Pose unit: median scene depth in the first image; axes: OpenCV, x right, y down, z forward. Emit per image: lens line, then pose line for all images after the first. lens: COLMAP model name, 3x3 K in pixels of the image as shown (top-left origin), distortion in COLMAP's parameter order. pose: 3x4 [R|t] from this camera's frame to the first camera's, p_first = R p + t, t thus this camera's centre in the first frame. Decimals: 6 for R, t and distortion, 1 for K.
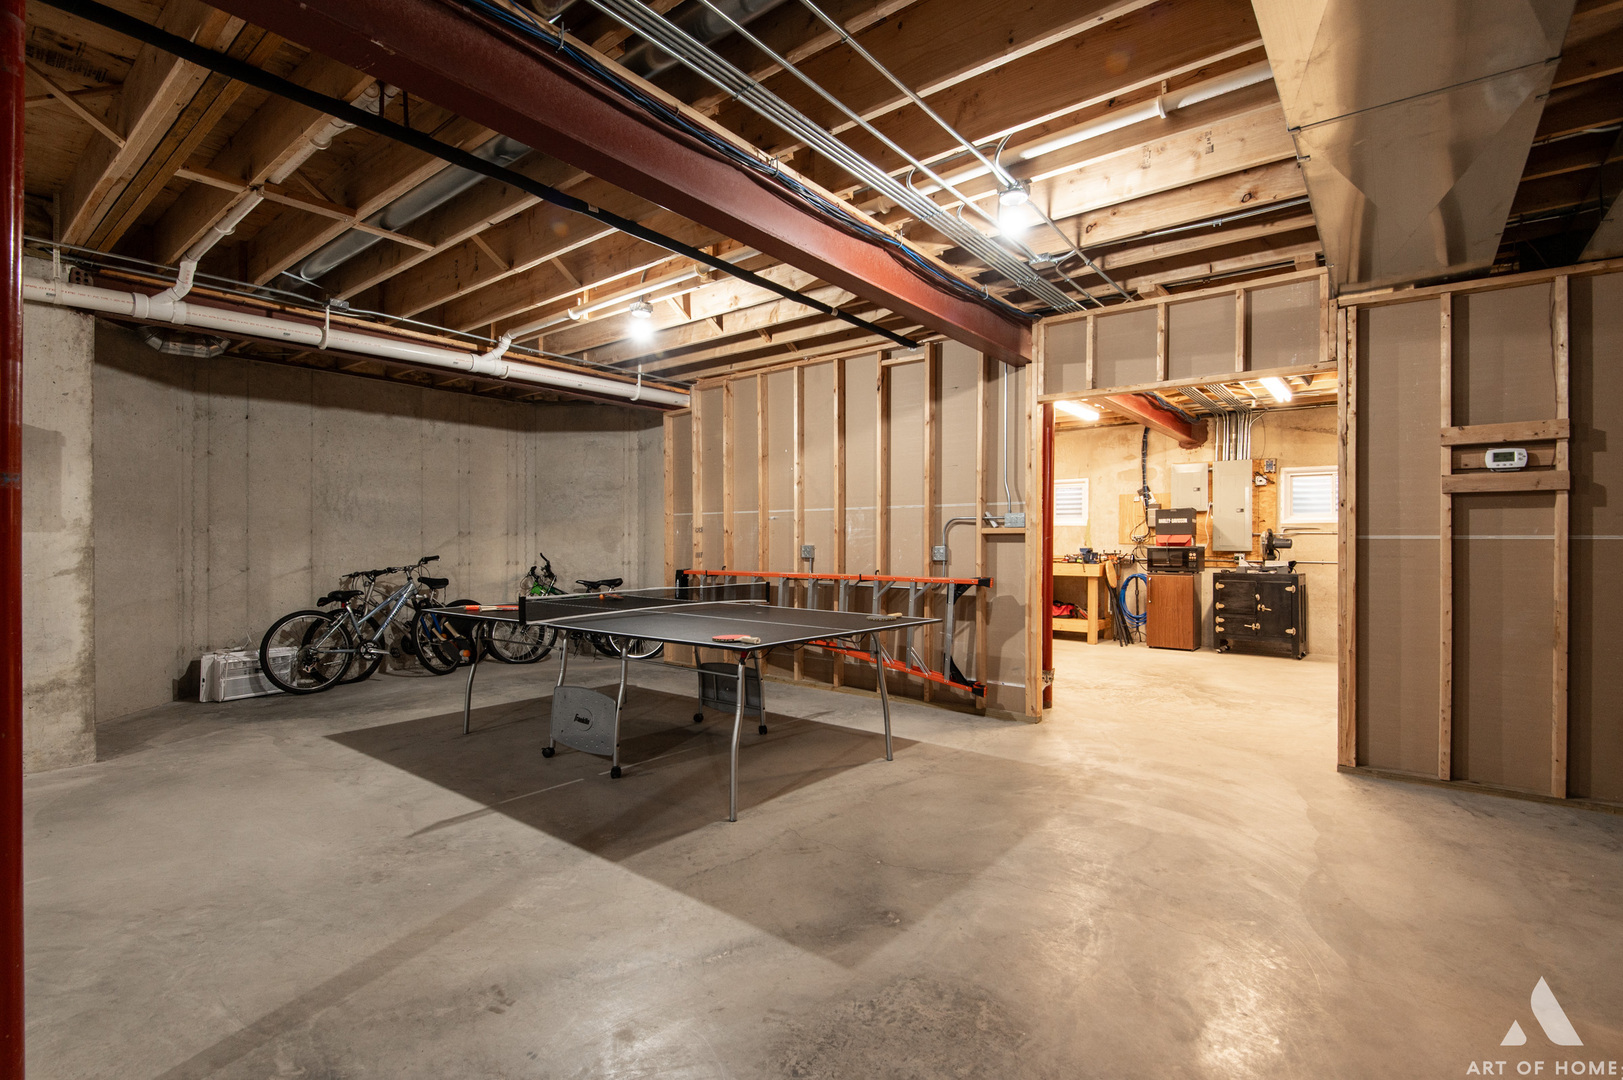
lens RADIAL K [[757.8, 0, 801.9], [0, 757.8, 539.3], [0, 0, 1]] dist [0.002292, -0.000605]
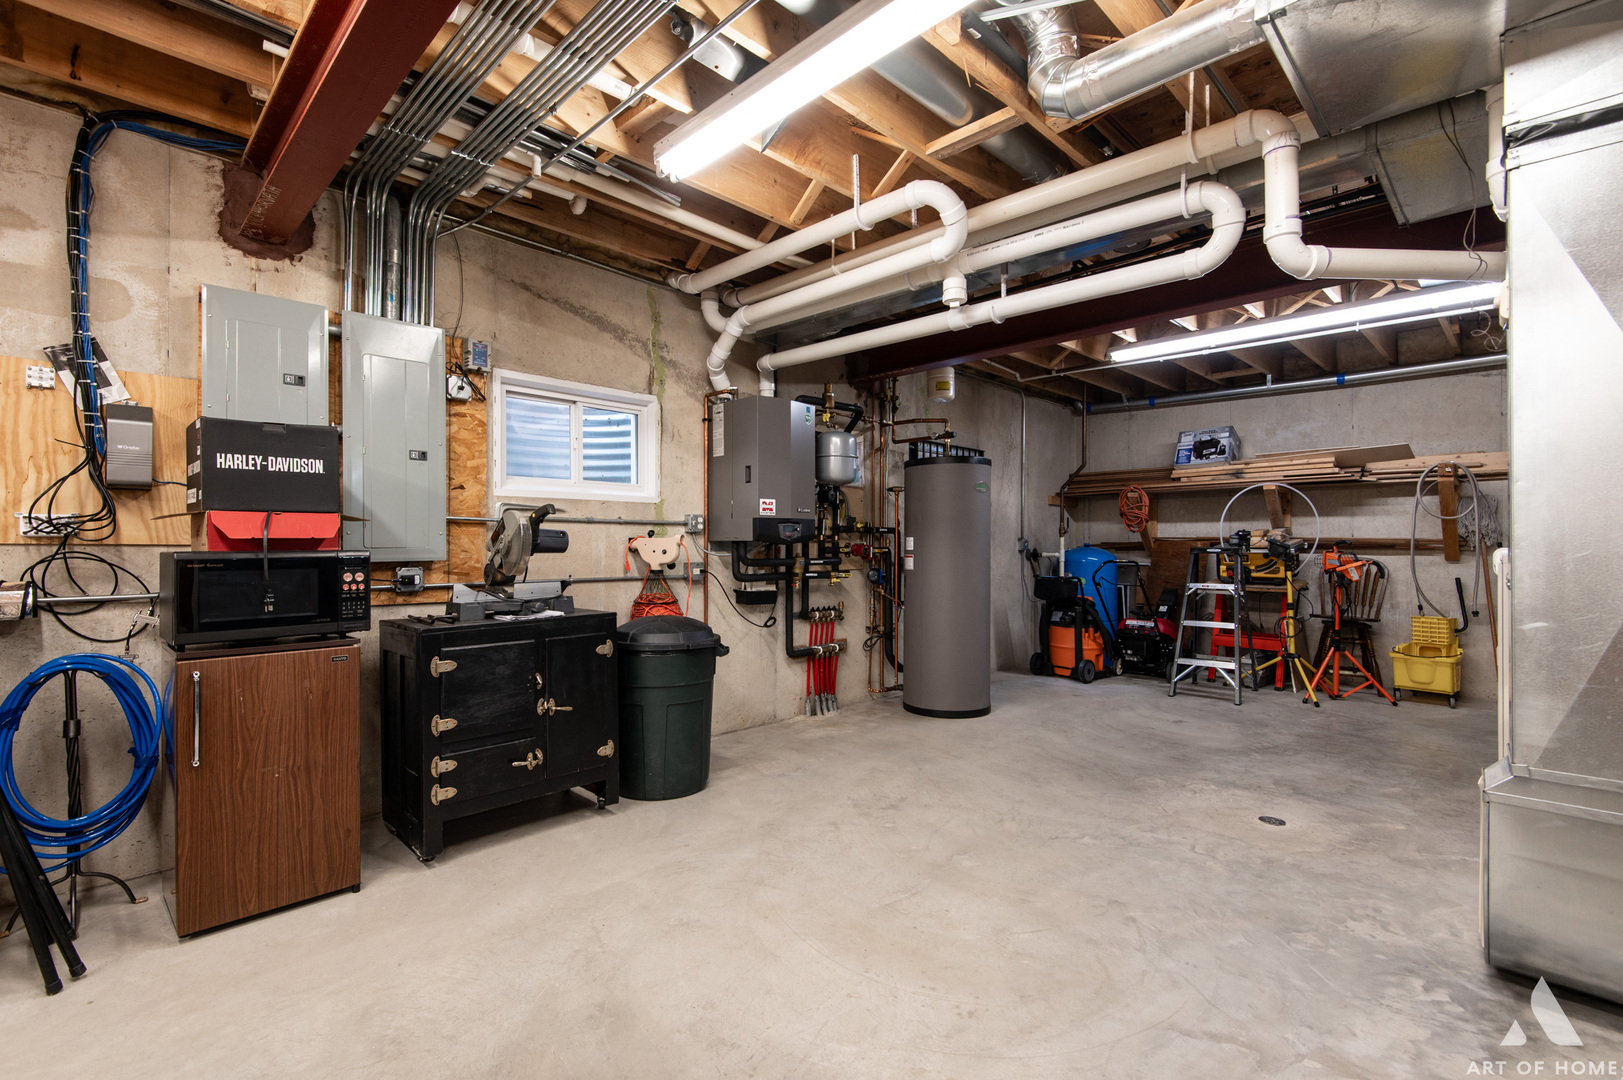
lens RADIAL K [[728.4, 0, 804.9], [0, 728.4, 540.3], [0, 0, 1]] dist [0.031453, -0.014197]
pose [[0.112459, 0.000499, 0.993656, 0.229627], [-0.003530, 0.999994, -0.000103, 0.004209], [-0.993650, -0.003496, 0.112460, 0.764353]]
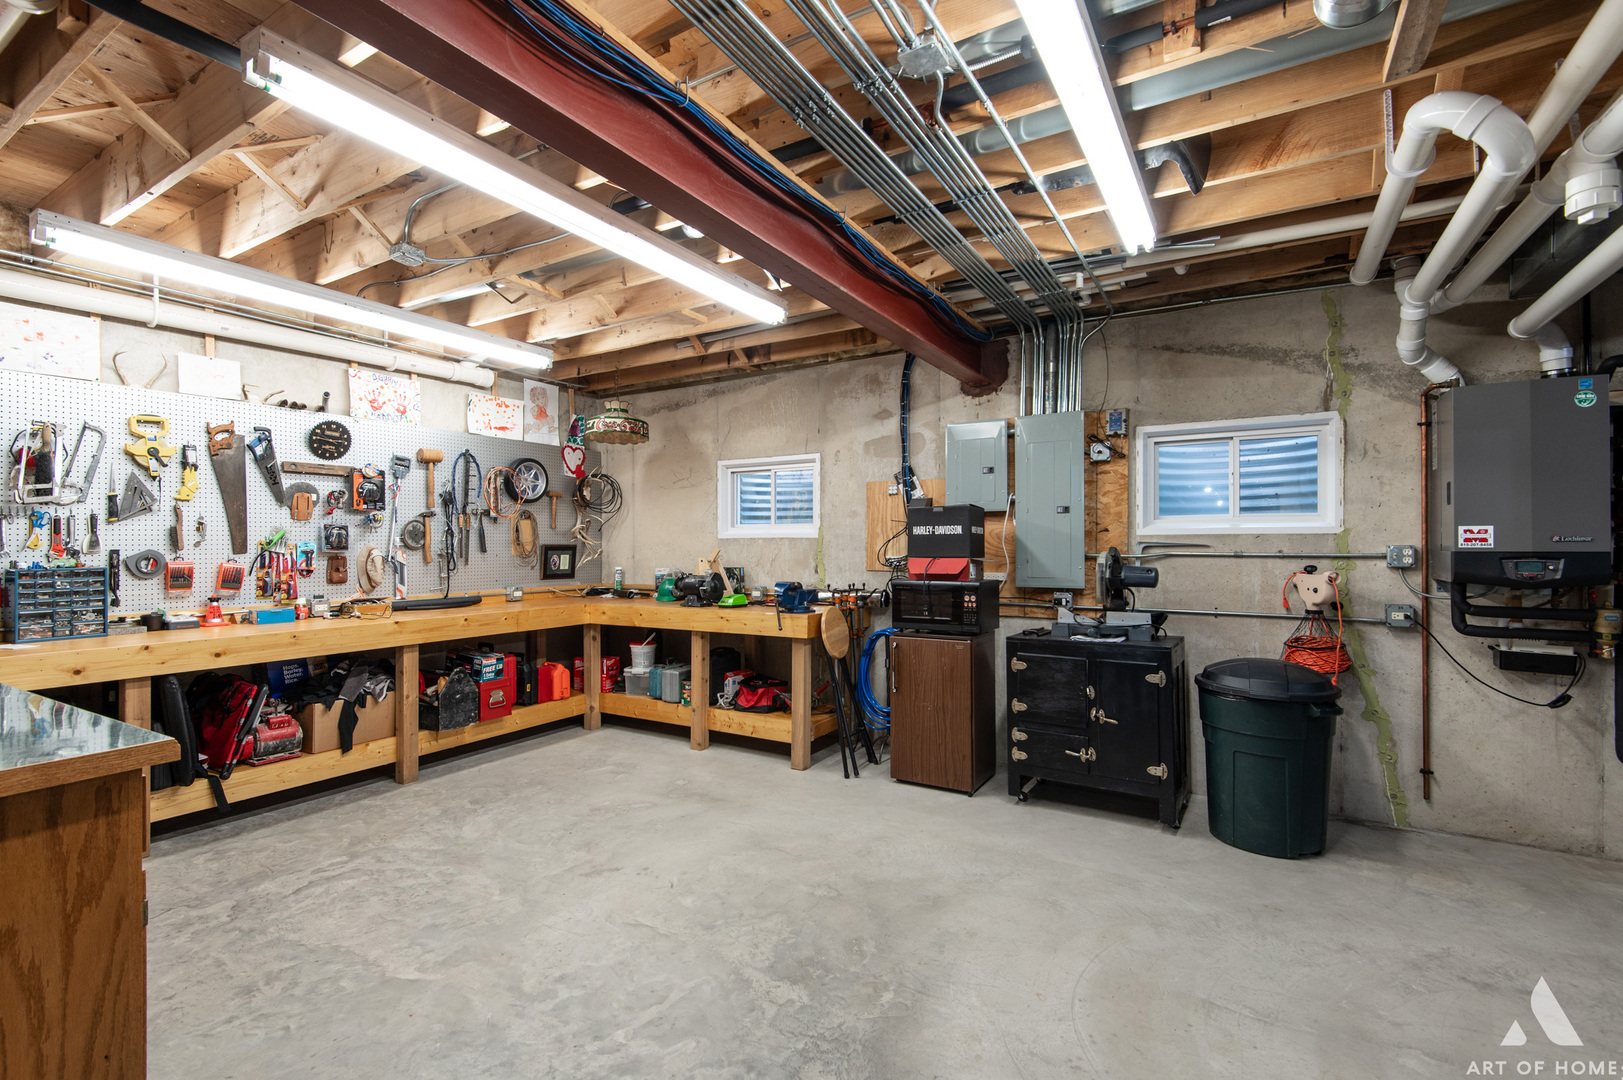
lens RADIAL K [[728.4, 0, 804.9], [0, 728.4, 540.3], [0, 0, 1]] dist [0.031453, -0.014197]
pose [[0.992032, -0.003620, 0.125931, 0.340498], [0.004021, 0.999988, -0.002925, -0.016520], [-0.125919, 0.003408, 0.992035, 0.527926]]
